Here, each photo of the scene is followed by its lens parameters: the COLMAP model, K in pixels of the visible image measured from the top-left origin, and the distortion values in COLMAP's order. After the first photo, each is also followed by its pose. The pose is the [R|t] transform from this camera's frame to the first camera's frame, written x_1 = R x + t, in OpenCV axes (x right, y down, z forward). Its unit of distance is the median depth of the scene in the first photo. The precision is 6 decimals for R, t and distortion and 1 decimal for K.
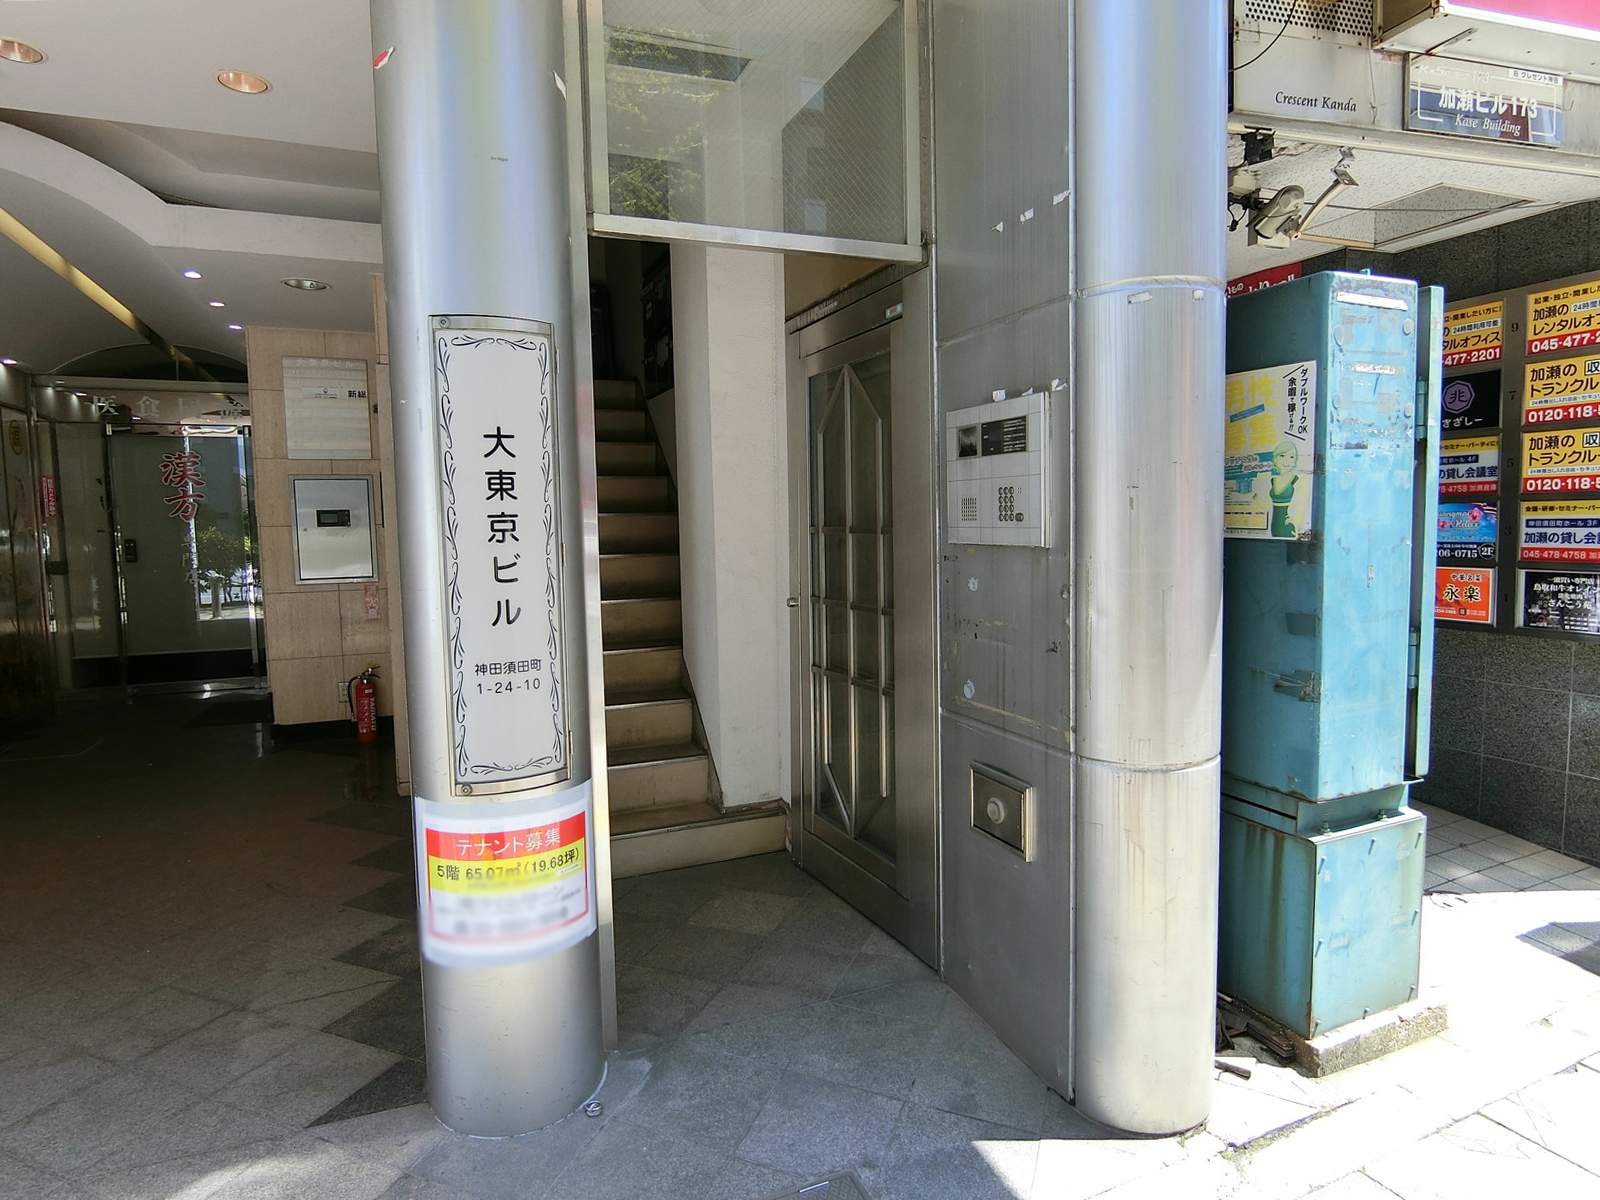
lens RADIAL K [[912.6, 0, 797.6], [0, 912.6, 587.4], [0, 0, 1]] dist [-0.014175, -0.001841]
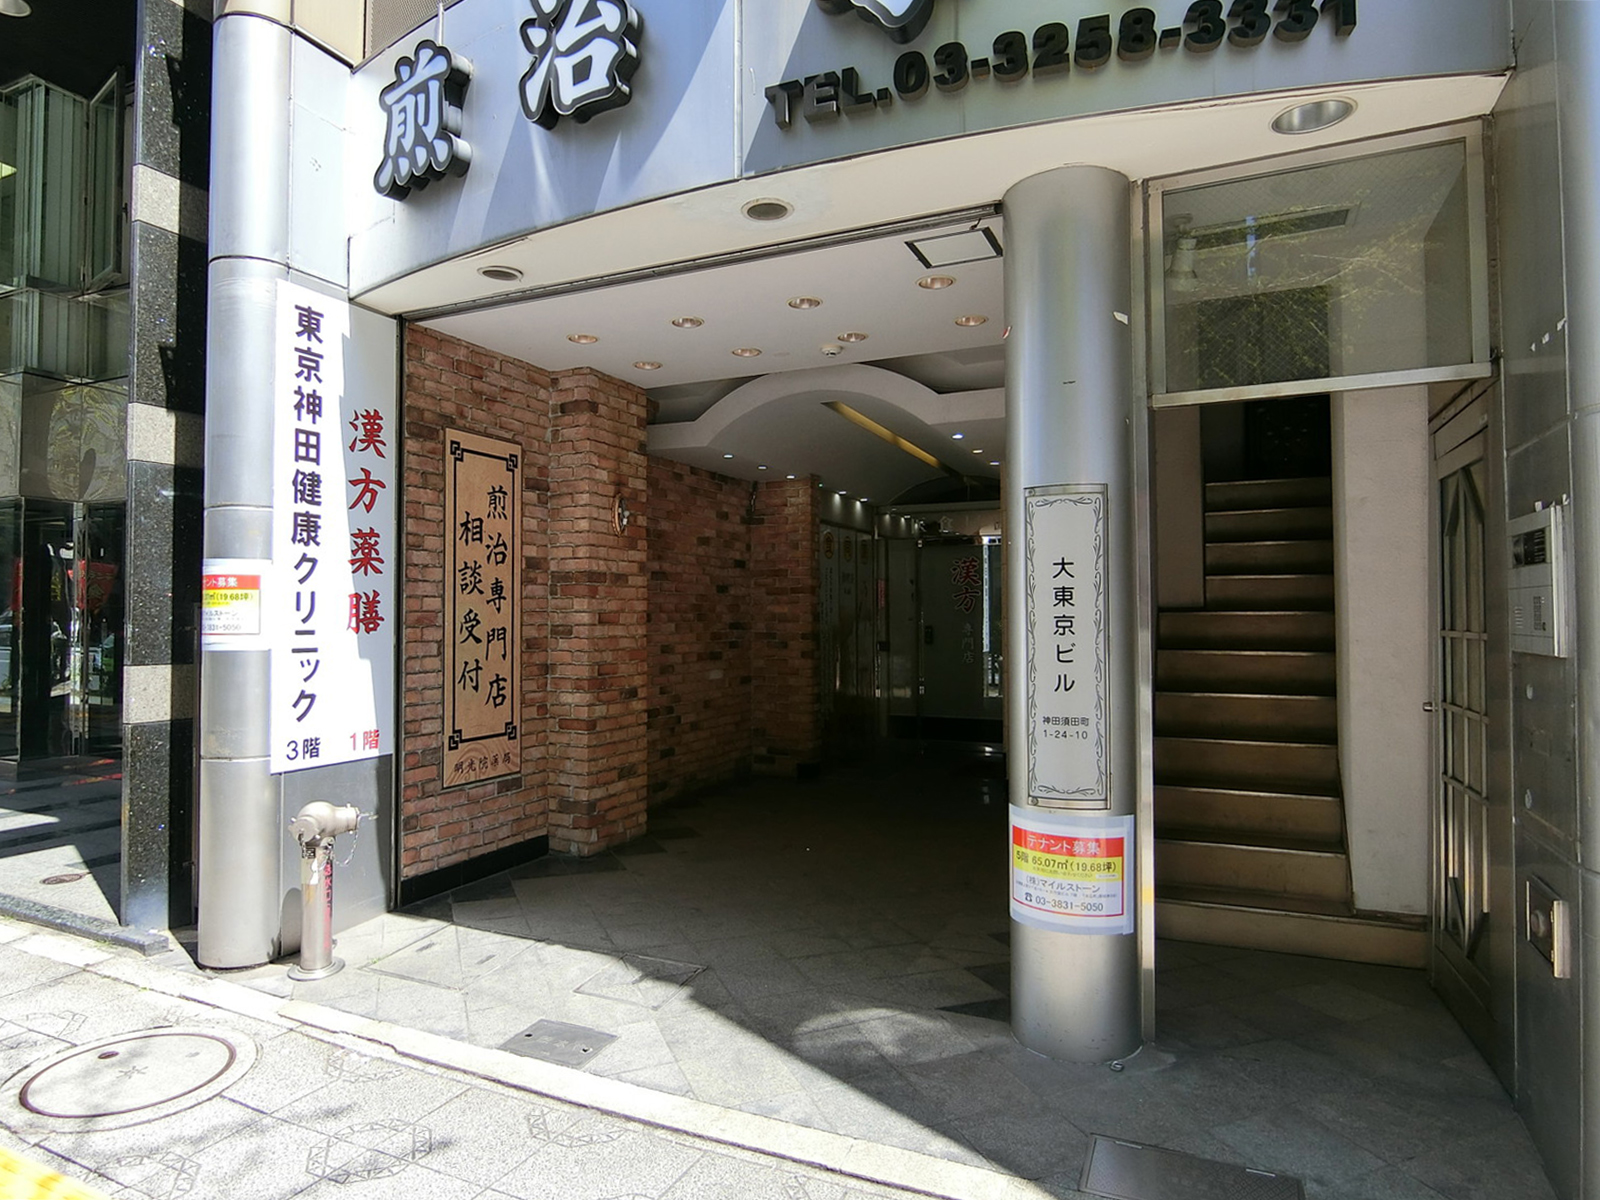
lens RADIAL K [[974.9, 0, 800.0], [0, 974.9, 600.0], [0, 0, 1]] dist [0.000091, 0.000087]
pose [[0.697350, 0.003674, -0.716721, 0.454392], [-0.065908, 0.996079, -0.059022, 0.013662], [0.713694, 0.088397, 0.694858, -0.361883]]
